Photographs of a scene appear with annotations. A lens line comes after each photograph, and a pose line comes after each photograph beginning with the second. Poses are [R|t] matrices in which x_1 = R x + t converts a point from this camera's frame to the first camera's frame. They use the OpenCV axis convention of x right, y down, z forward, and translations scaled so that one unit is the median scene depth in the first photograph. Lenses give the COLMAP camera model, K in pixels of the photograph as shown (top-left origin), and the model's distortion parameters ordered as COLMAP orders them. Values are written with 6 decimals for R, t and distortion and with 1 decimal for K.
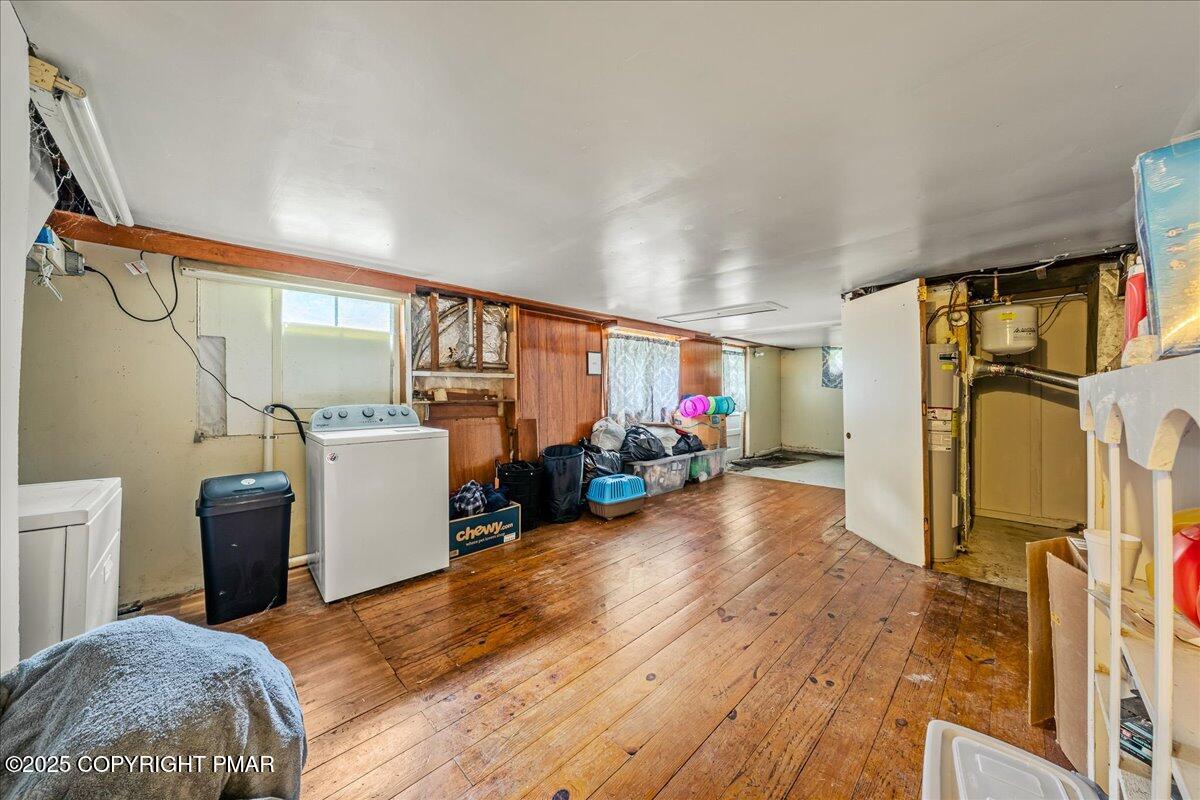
lens RADIAL K [[414.9, 0, 602.0], [0, 414.9, 394.1], [0, 0, 1]] dist [0.000110, 0.000028]
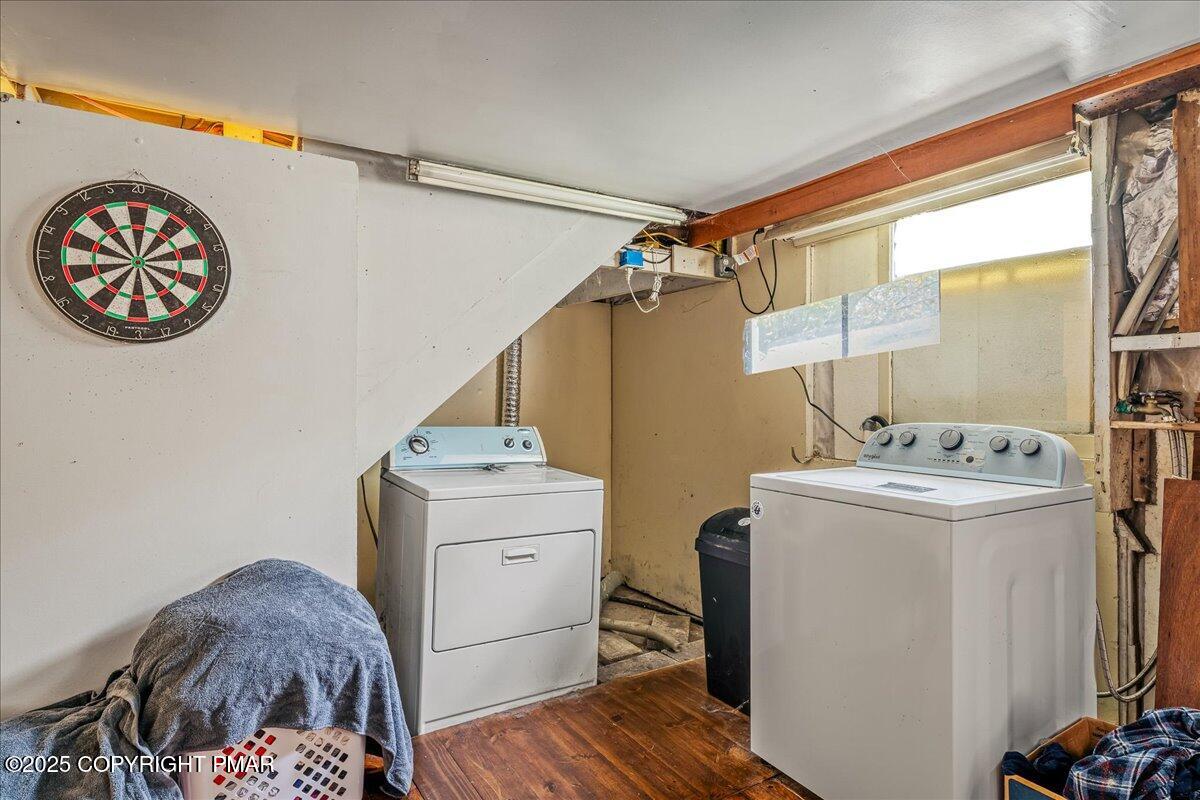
lens RADIAL K [[646.5, 0, 600.0], [0, 646.5, 400.0], [0, 0, 1]] dist [-0.000036, 0.000029]
pose [[-0.245388, 0.005870, -0.969407, 0.235755], [-0.001228, 0.999979, 0.006366, -0.004085], [0.969424, 0.002753, -0.245376, 0.849372]]
